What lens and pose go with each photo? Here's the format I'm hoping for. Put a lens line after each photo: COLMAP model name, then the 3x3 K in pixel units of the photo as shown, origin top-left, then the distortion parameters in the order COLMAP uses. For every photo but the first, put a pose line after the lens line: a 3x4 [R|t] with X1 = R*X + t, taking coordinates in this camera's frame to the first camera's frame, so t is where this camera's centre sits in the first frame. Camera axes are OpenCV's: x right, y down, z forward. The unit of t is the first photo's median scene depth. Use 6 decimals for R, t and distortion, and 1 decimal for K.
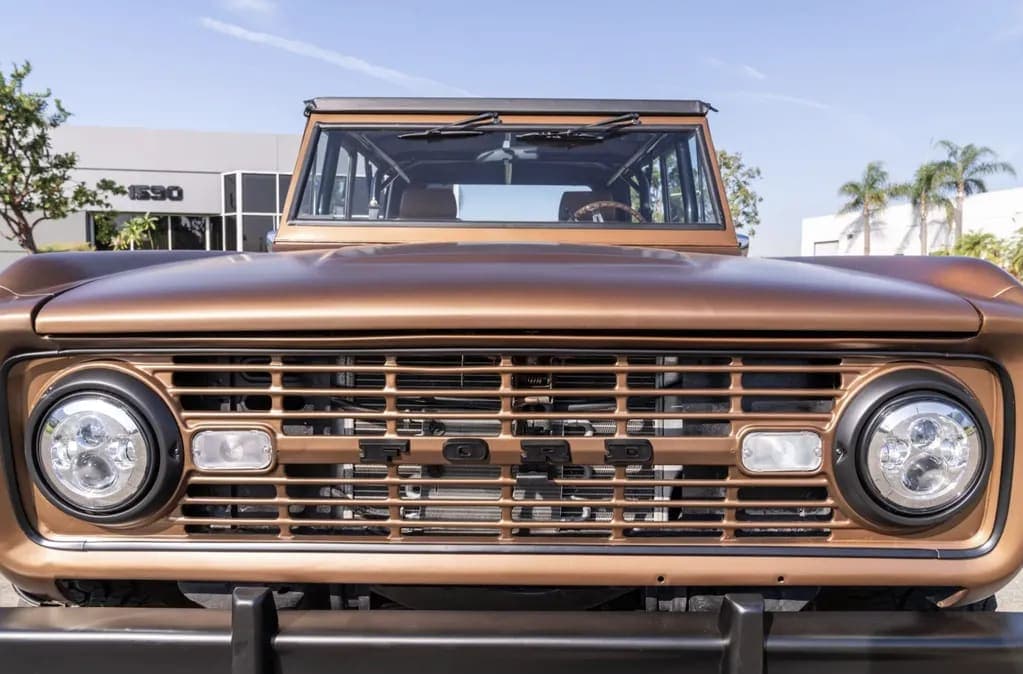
lens RADIAL K [[2961.2, 0, 511.5], [0, 2961.2, 337.0], [0, 0, 1]] dist [-0.029432, 0.056029]
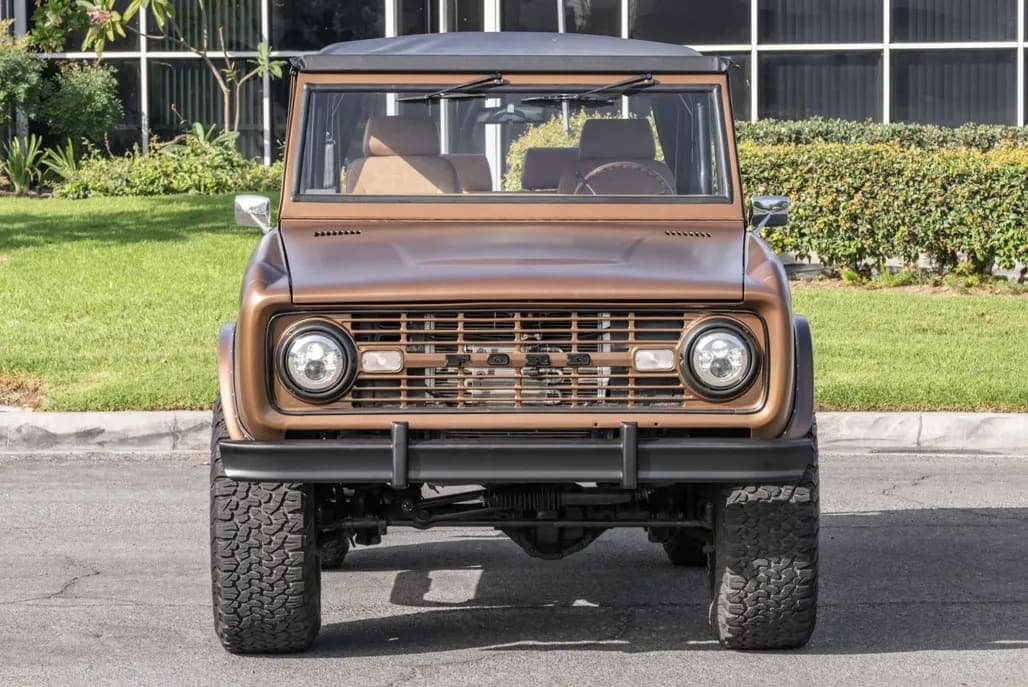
lens RADIAL K [[3865.9, 0, 514.0], [0, 3865.9, 343.5], [0, 0, 1]] dist [0.033863, -0.926547]
pose [[0.999977, -0.006775, -0.000919, -0.001855], [0.006781, 0.999952, 0.007085, 0.008604], [0.000871, -0.007091, 0.999974, -1.627524]]
